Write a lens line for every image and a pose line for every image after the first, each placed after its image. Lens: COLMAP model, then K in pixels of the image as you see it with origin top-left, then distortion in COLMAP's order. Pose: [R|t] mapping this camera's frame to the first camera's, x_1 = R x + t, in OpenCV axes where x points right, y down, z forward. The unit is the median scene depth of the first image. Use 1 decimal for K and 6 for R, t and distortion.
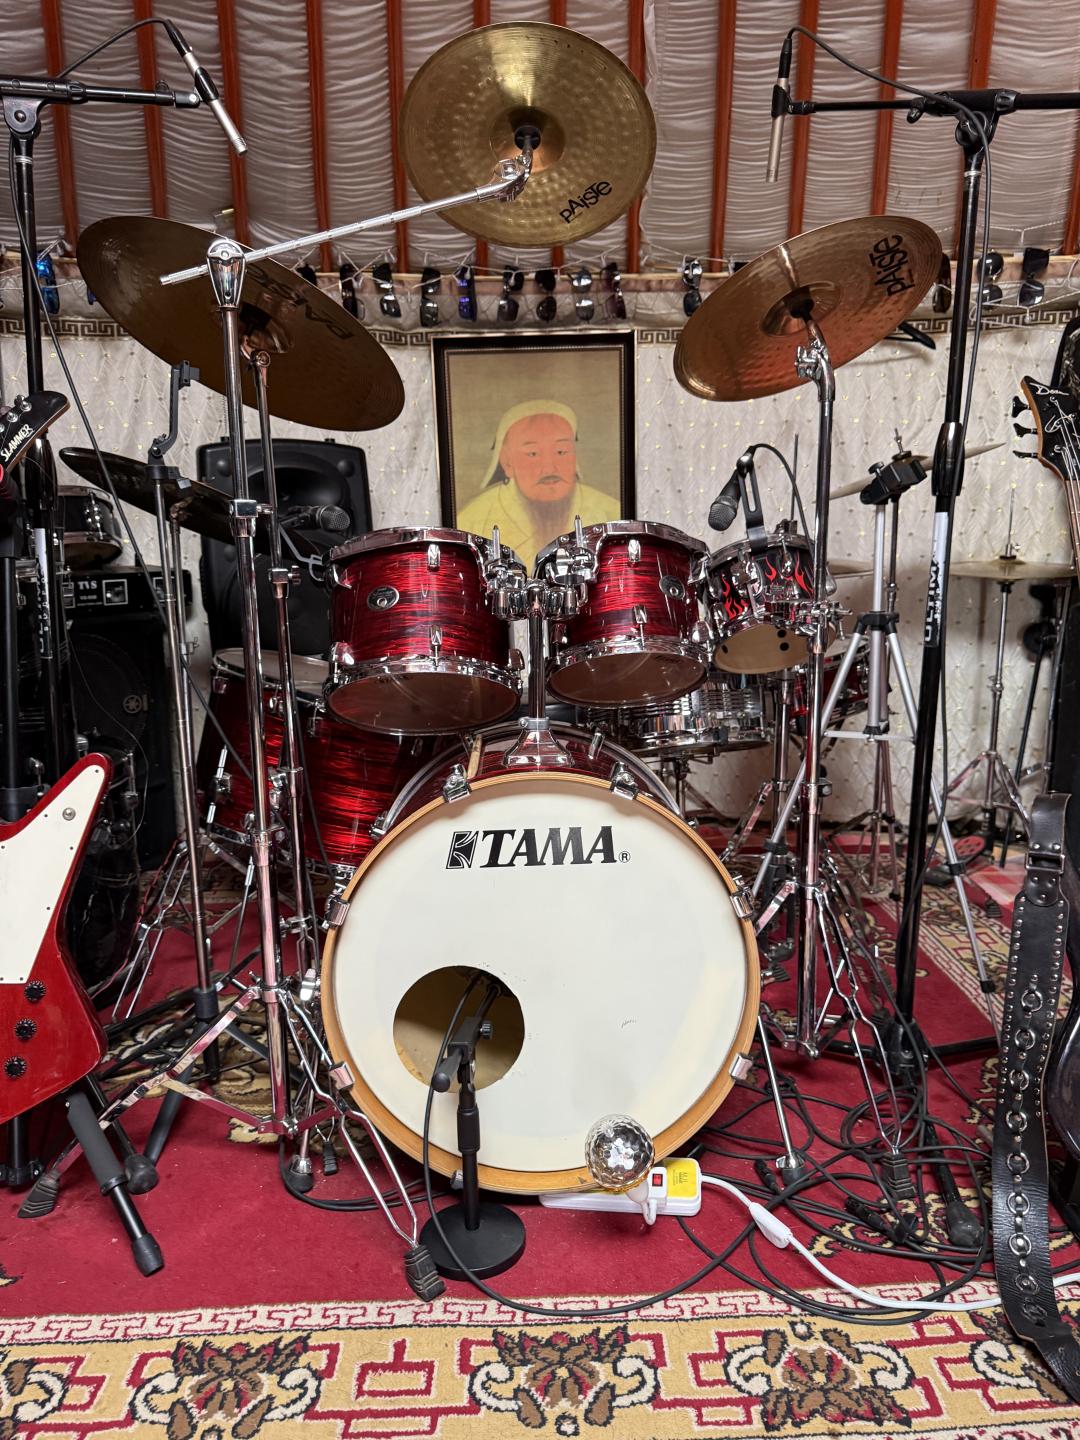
lens RADIAL K [[1053.1, 0, 540.0], [0, 1053.1, 720.0], [0, 0, 1]] dist [0.007989, -0.001952]
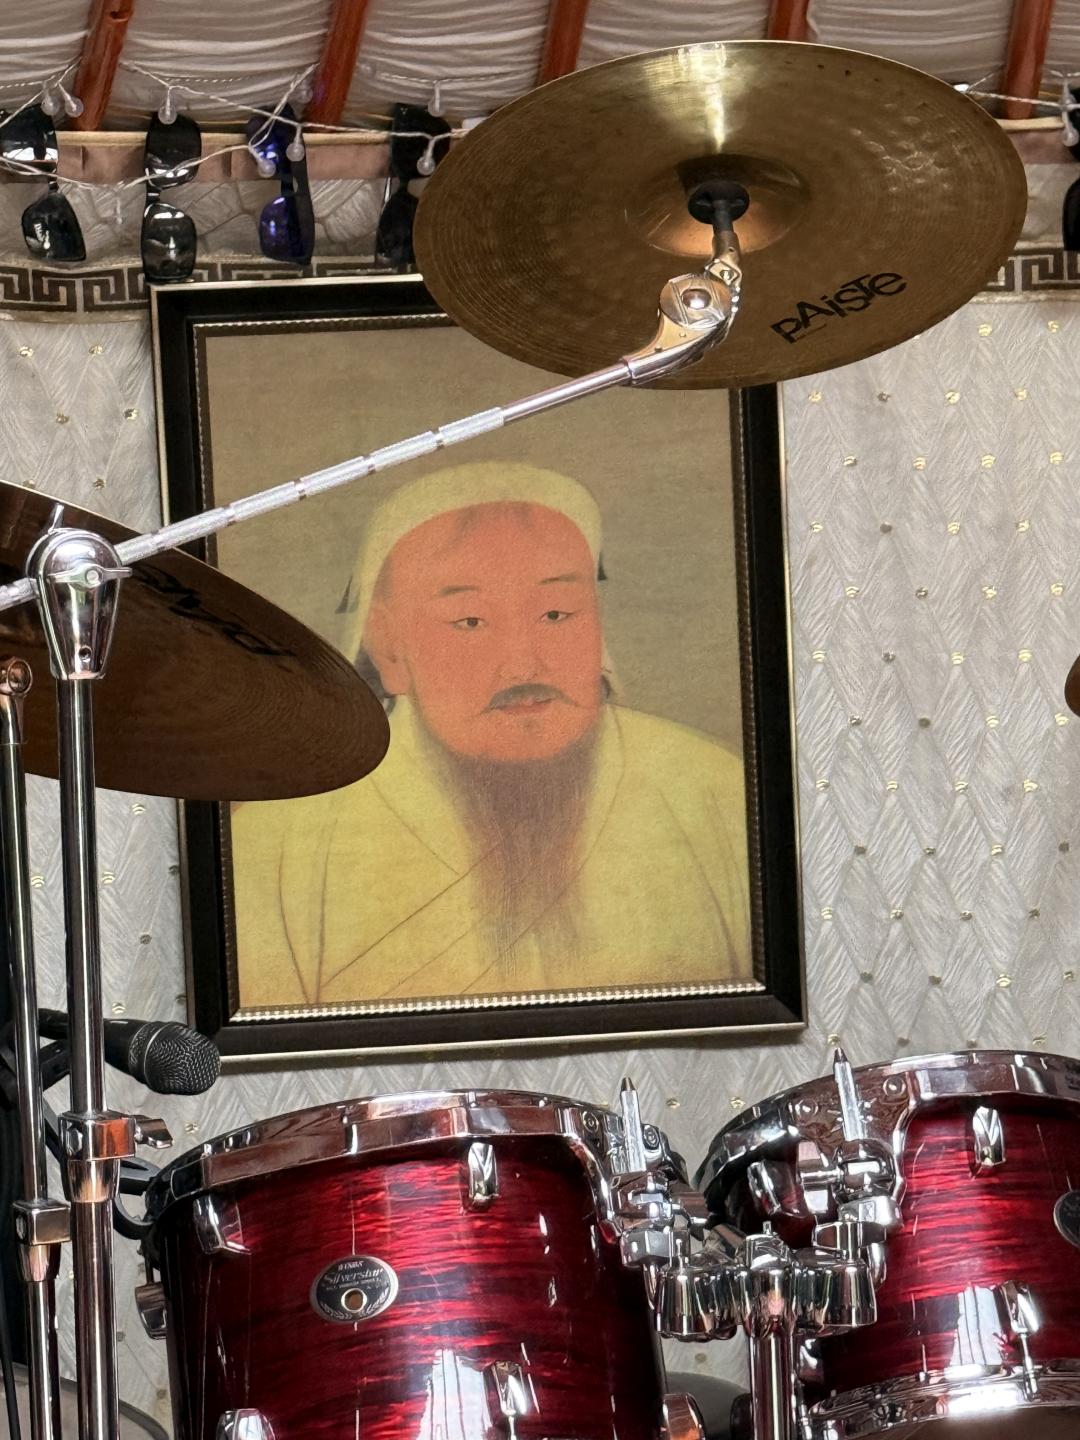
lens RADIAL K [[4427.0, 0, 540.0], [0, 4427.0, 720.0], [0, 0, 1]] dist [0.210362, 0.724906]
pose [[0.993674, -0.031780, 0.107717, -0.157074], [0.043497, 0.993173, -0.108236, -0.089798], [-0.103542, 0.112237, 0.988272, -0.402074]]
